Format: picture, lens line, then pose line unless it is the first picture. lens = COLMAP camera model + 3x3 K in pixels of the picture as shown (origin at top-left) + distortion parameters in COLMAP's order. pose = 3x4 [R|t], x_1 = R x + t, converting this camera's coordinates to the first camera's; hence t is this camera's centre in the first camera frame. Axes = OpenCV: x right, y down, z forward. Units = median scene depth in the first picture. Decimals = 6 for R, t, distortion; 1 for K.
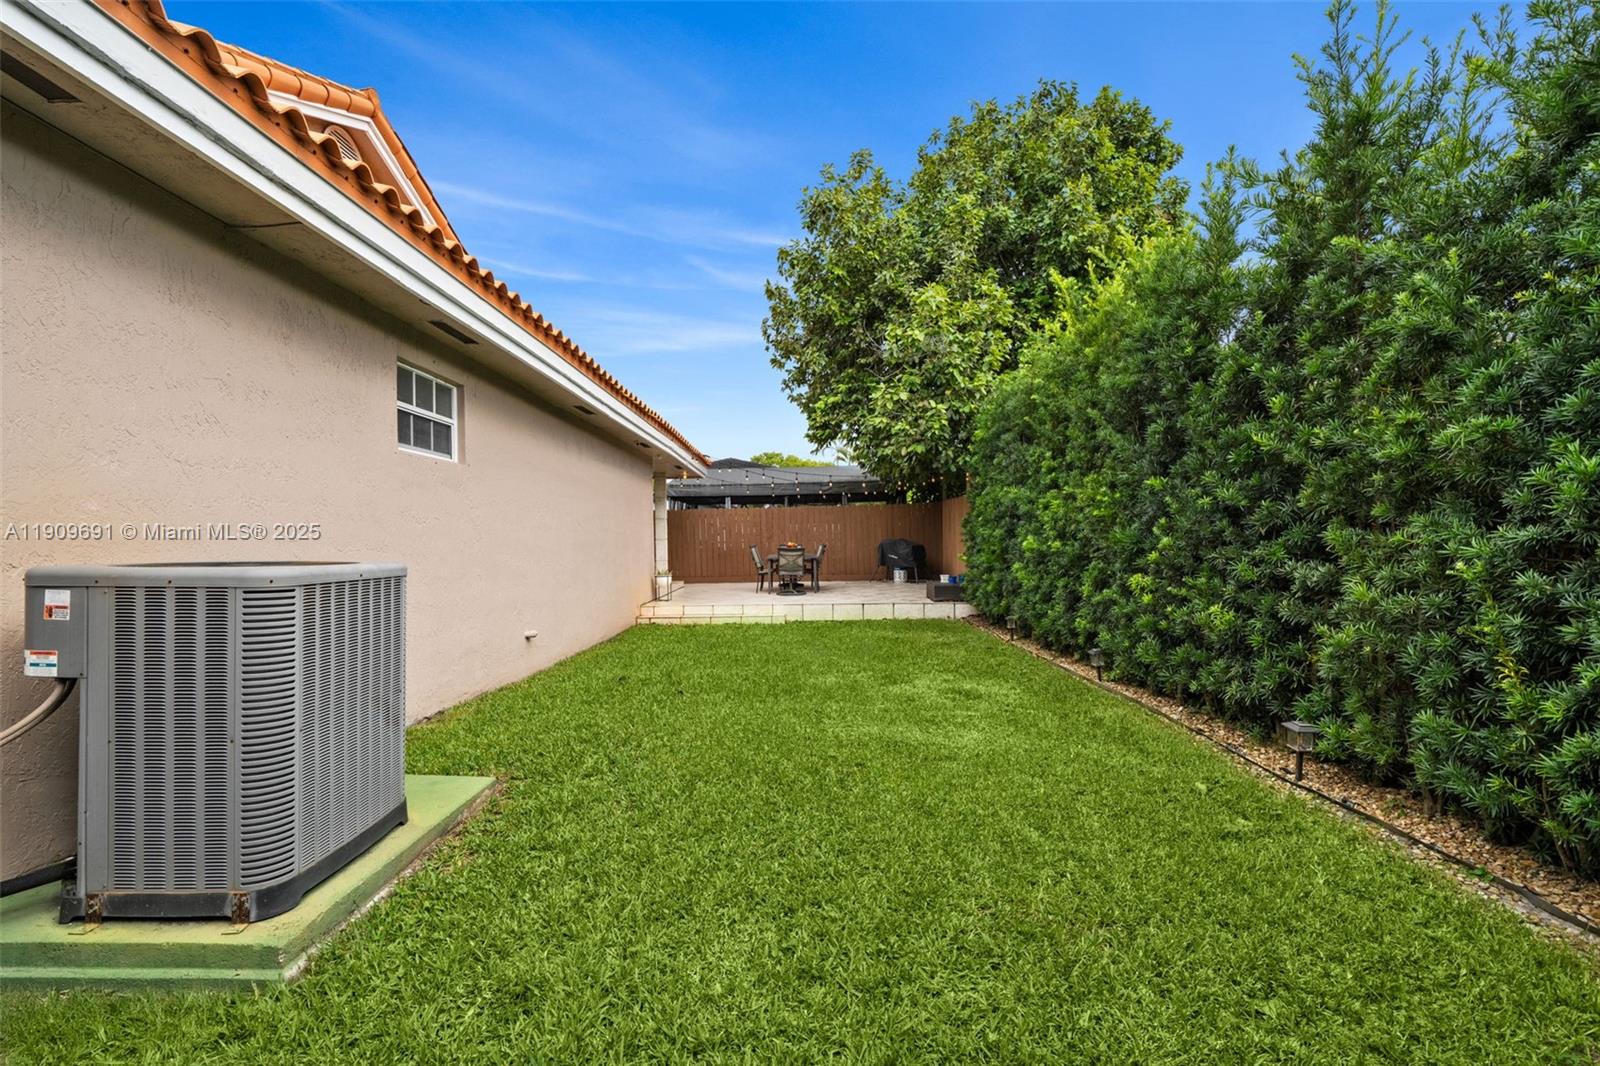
lens RADIAL K [[698.4, 0, 793.0], [0, 698.4, 540.8], [0, 0, 1]] dist [0.000190, -0.000088]
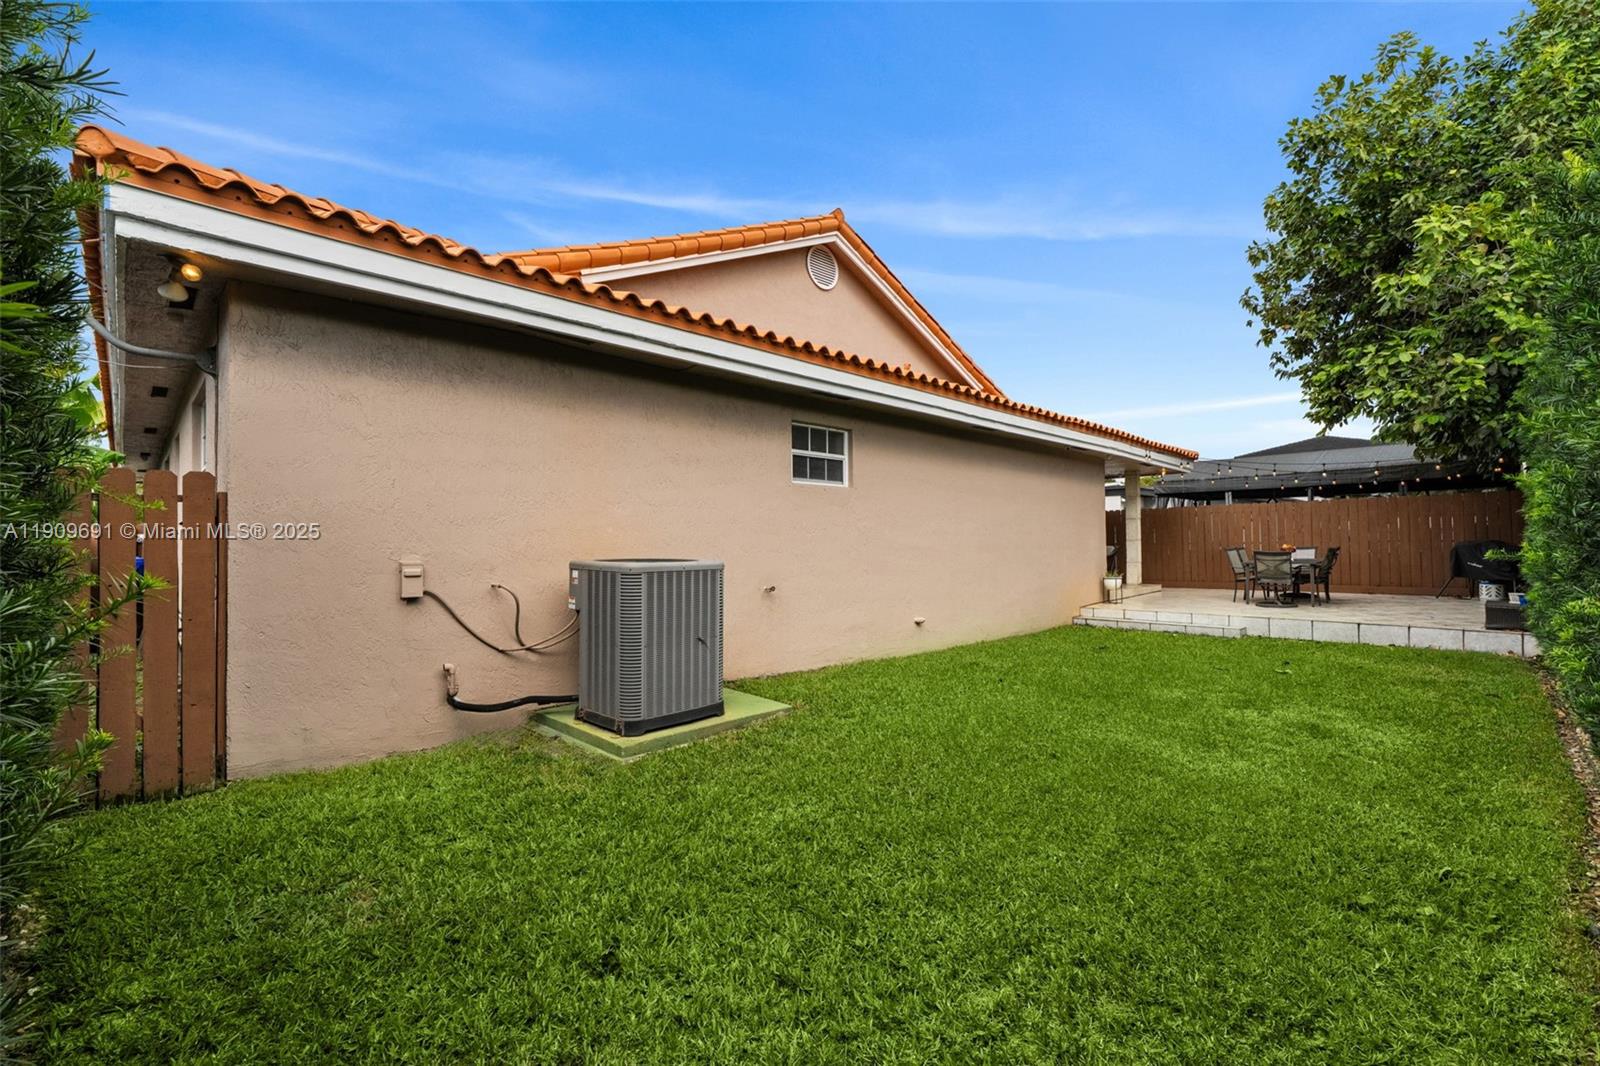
lens RADIAL K [[698.4, 0, 793.0], [0, 698.4, 540.8], [0, 0, 1]] dist [0.000190, -0.000088]
pose [[0.715390, 0.003593, -0.698716, 0.210903], [-0.000678, 0.999990, 0.004447, -0.007317], [0.698725, -0.002708, 0.715385, -0.023207]]
